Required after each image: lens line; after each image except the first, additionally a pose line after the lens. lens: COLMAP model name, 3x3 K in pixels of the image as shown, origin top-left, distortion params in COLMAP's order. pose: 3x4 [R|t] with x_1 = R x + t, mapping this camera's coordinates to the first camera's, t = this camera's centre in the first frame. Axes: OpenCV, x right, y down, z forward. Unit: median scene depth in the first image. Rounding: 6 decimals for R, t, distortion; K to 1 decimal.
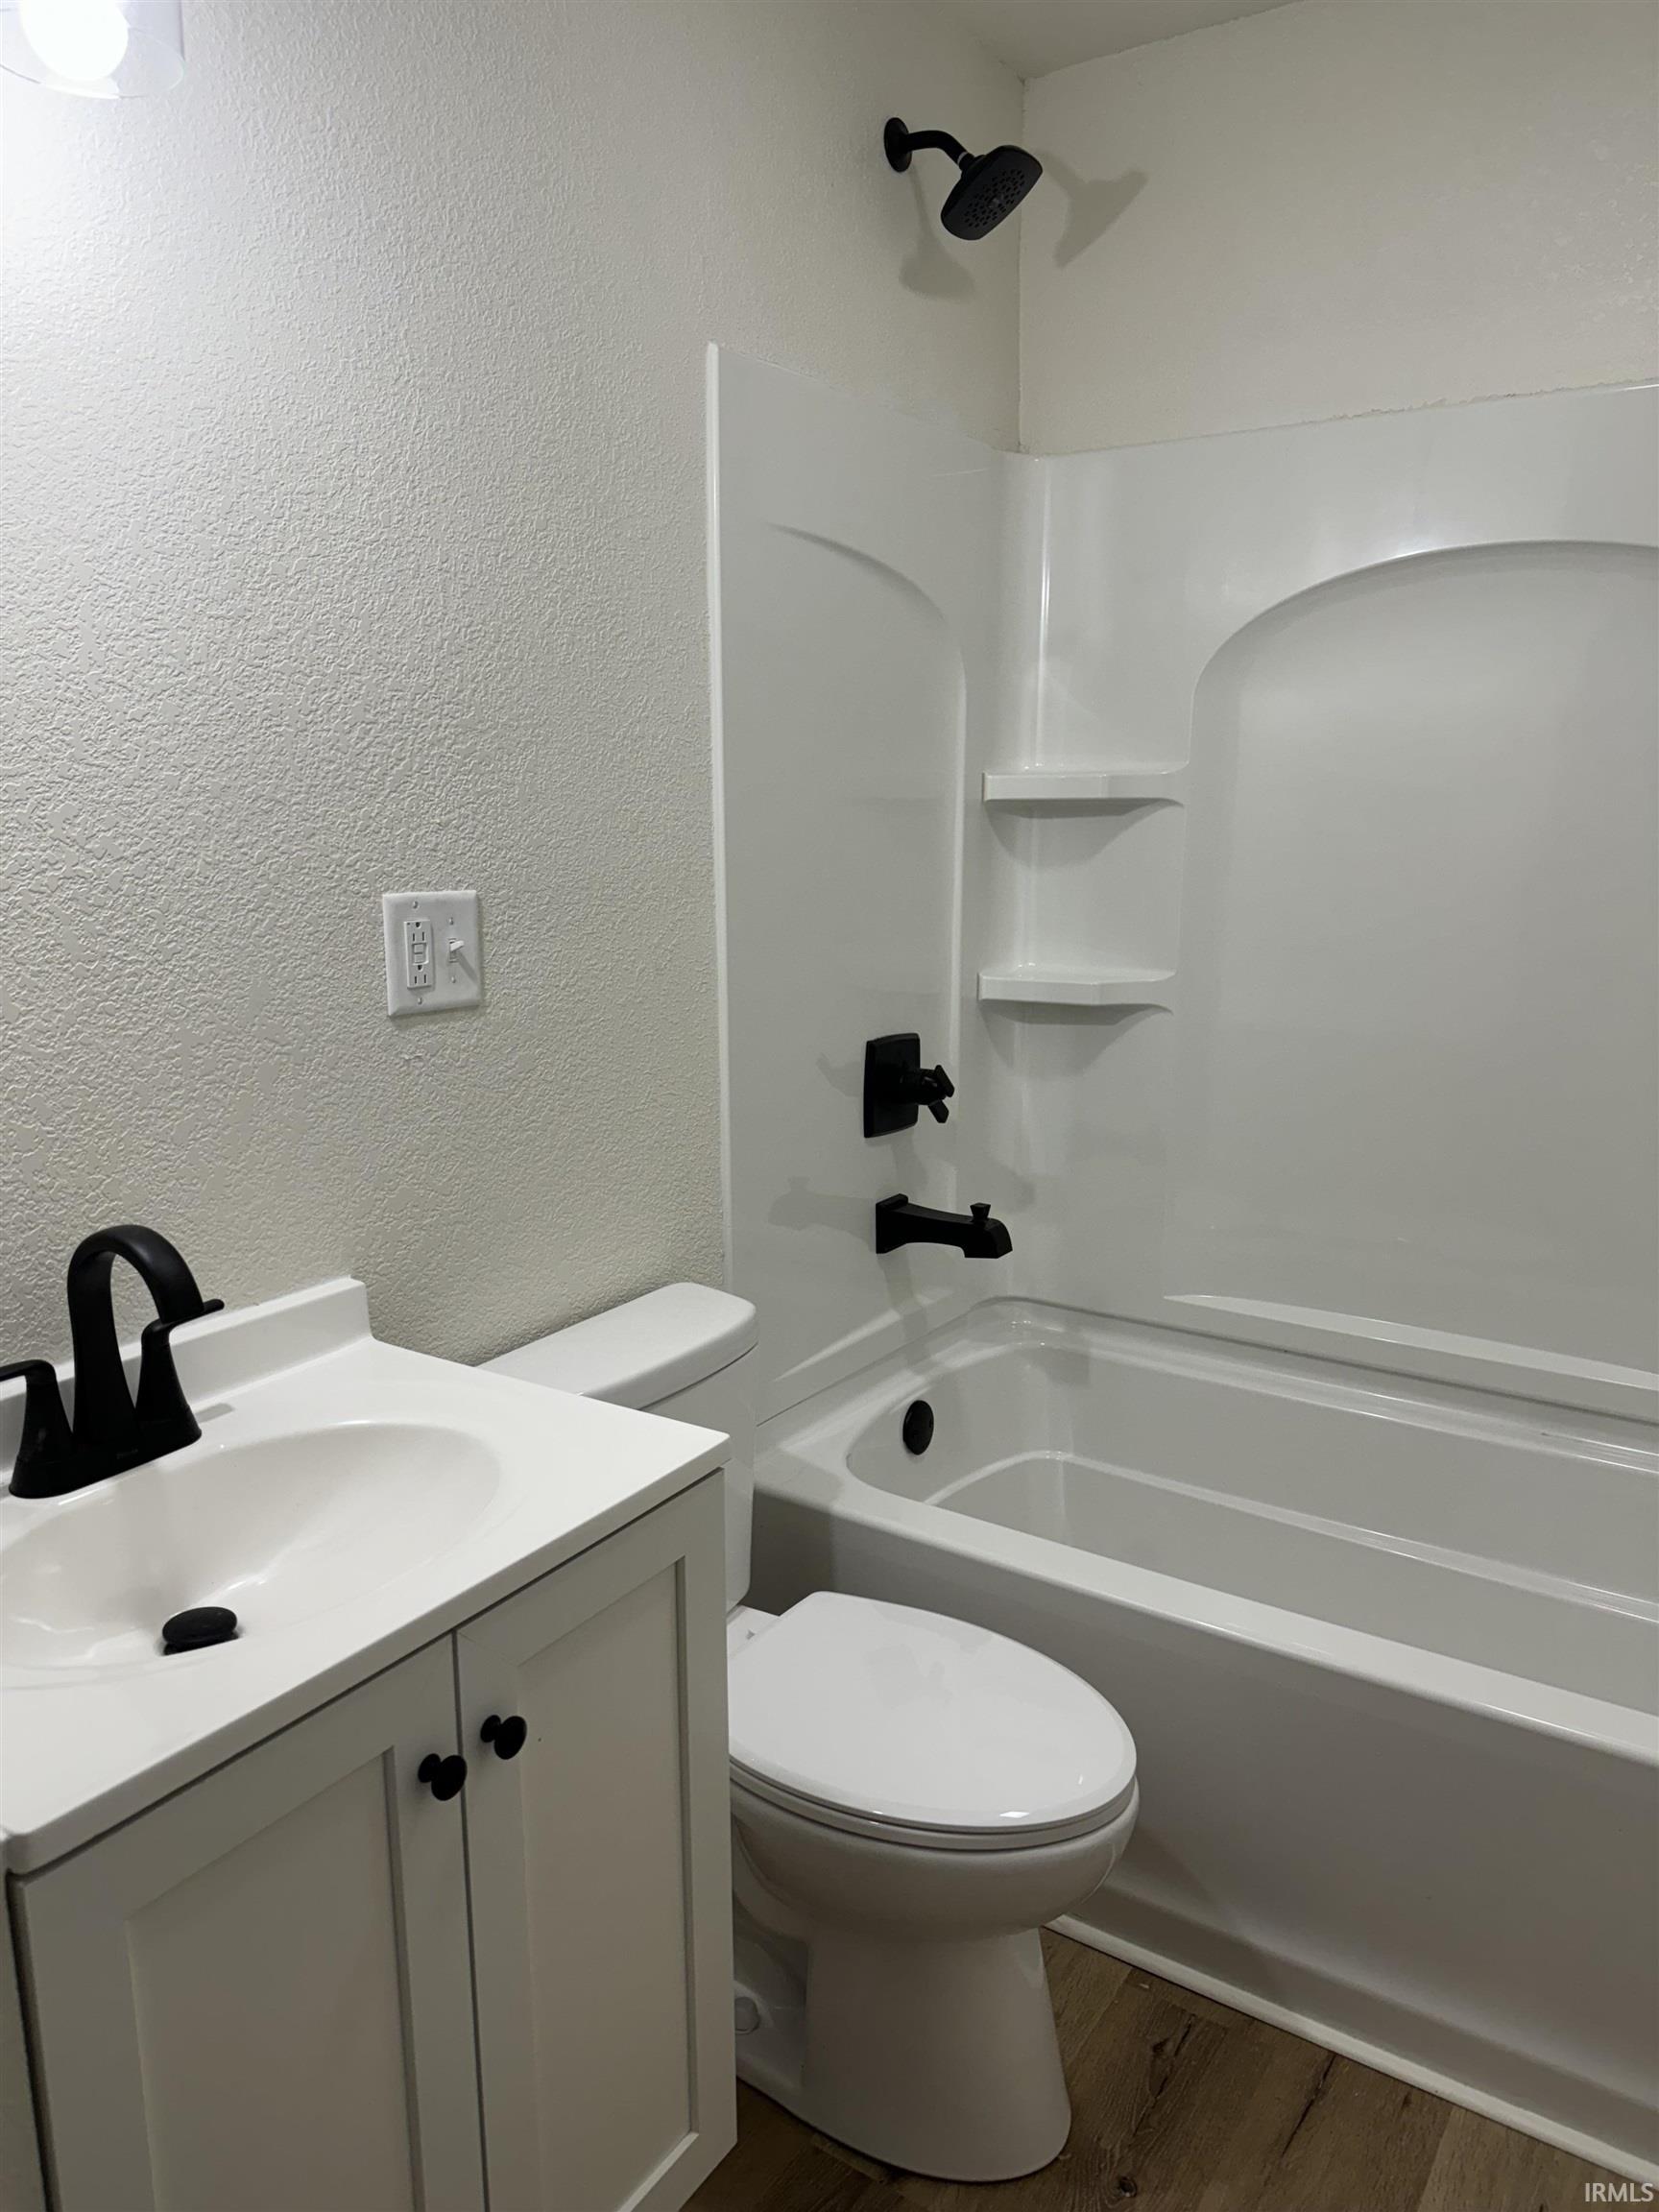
lens RADIAL K [[1556.2, 0, 780.1], [0, 1556.2, 1124.2], [0, 0, 1]] dist [0.052043, -0.056345]
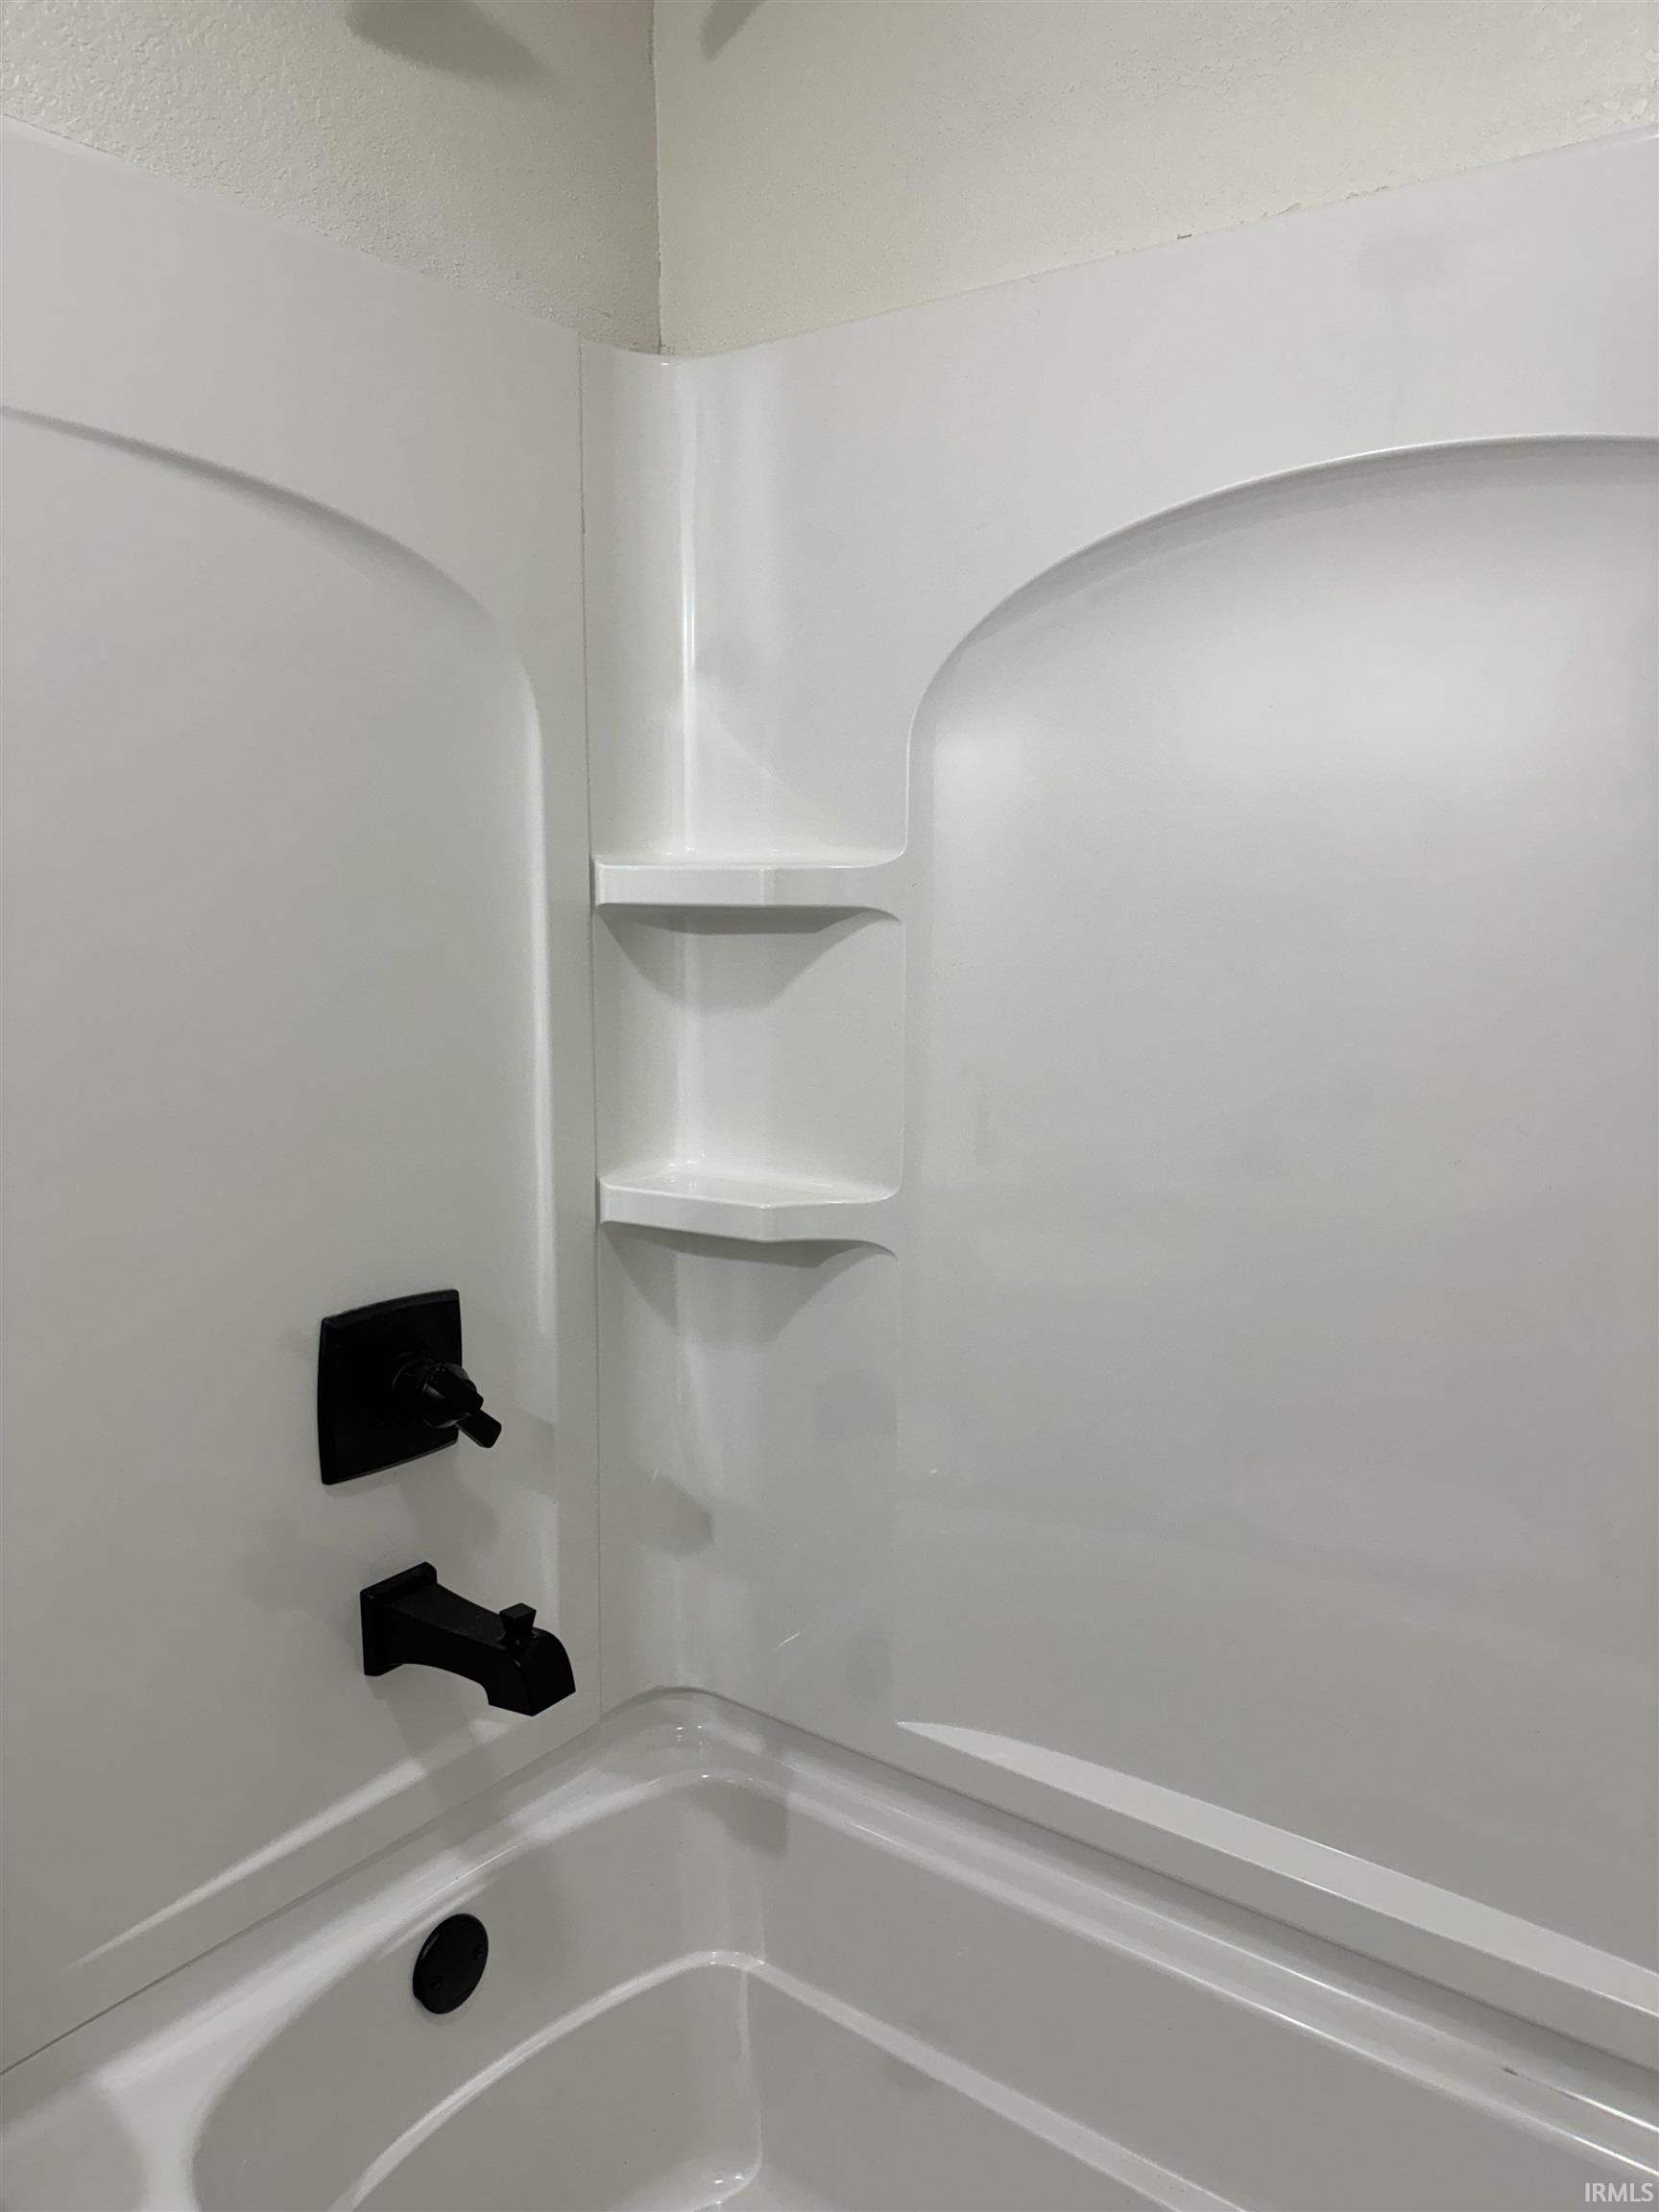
lens RADIAL K [[1556.2, 0, 832.2], [0, 1556.2, 1093.2], [0, 0, 1]] dist [0.052043, -0.056345]
pose [[0.999561, 0.012712, -0.026778, 0.240351], [-0.014290, 0.998120, -0.059597, -0.097628], [0.025970, 0.059954, 0.997863, 0.391647]]
